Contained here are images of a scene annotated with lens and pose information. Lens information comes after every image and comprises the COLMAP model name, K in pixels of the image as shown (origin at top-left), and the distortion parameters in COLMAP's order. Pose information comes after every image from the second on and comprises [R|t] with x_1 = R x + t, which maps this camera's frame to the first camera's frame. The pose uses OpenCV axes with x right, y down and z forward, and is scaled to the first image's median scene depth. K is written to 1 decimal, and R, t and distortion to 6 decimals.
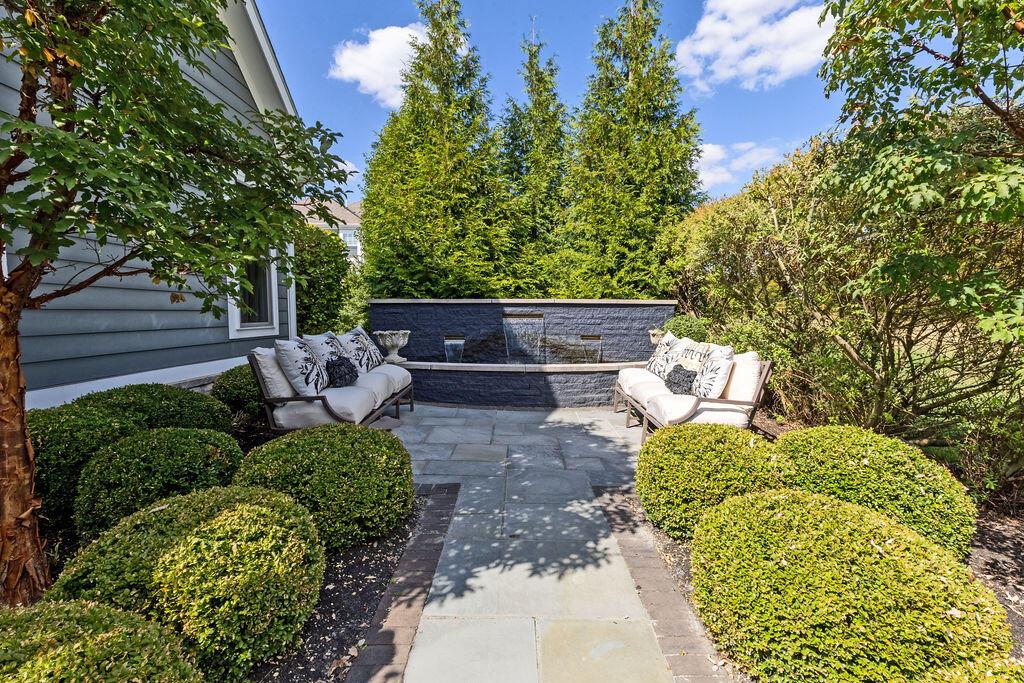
lens RADIAL K [[462.5, 0, 515.6], [0, 462.5, 347.4], [0, 0, 1]] dist [0.006218, -0.000863]
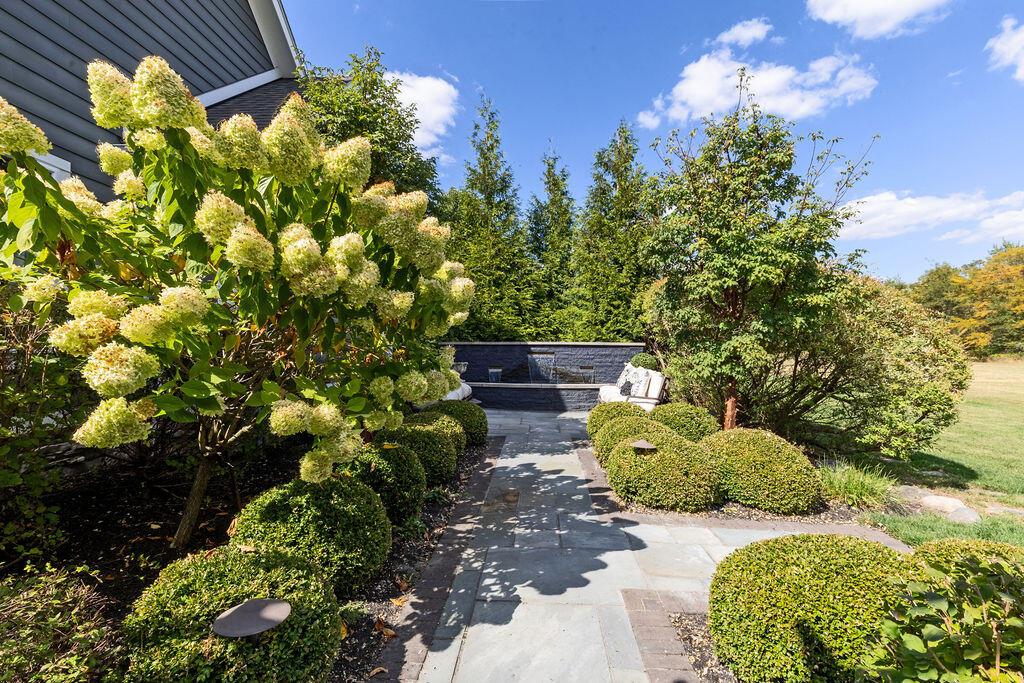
lens RADIAL K [[462.5, 0, 506.9], [0, 462.5, 351.2], [0, 0, 1]] dist [0.006218, -0.000863]
pose [[0.997391, 0.003208, -0.072112, 0.012466], [-0.008448, 0.997334, -0.072482, 0.033033], [0.071687, 0.072902, 0.994759, -0.465822]]
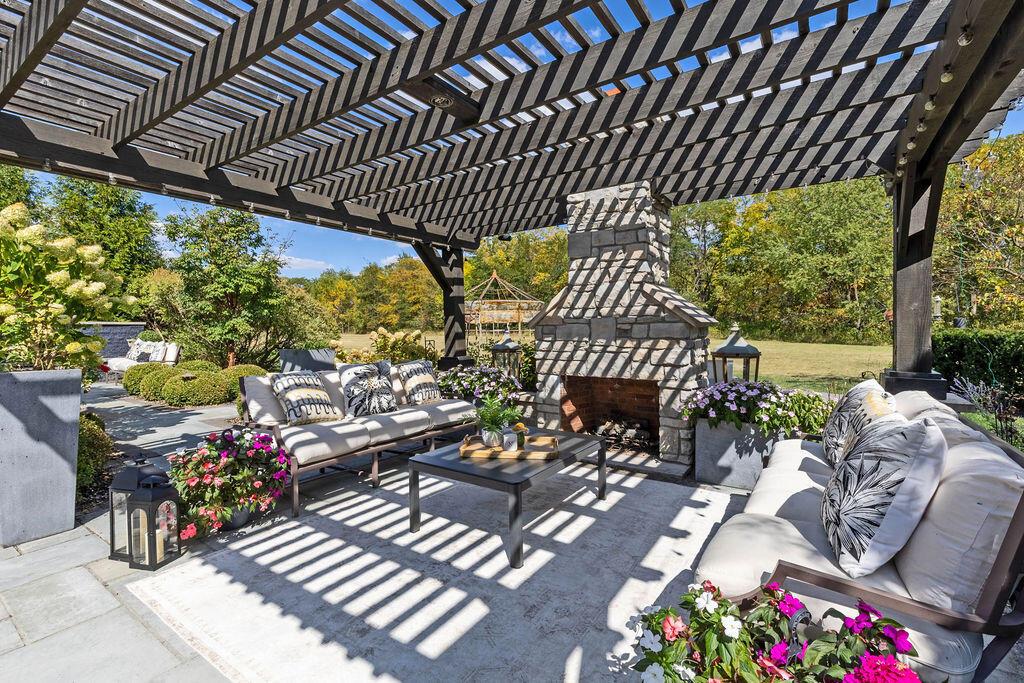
lens RADIAL K [[462.5, 0, 512.3], [0, 462.5, 344.3], [0, 0, 1]] dist [0.006218, -0.000863]
pose [[0.572018, -0.039595, 0.819285, -0.280141], [0.075144, 0.997164, -0.004273, 0.087395], [-0.816791, 0.064009, 0.573371, -1.058599]]
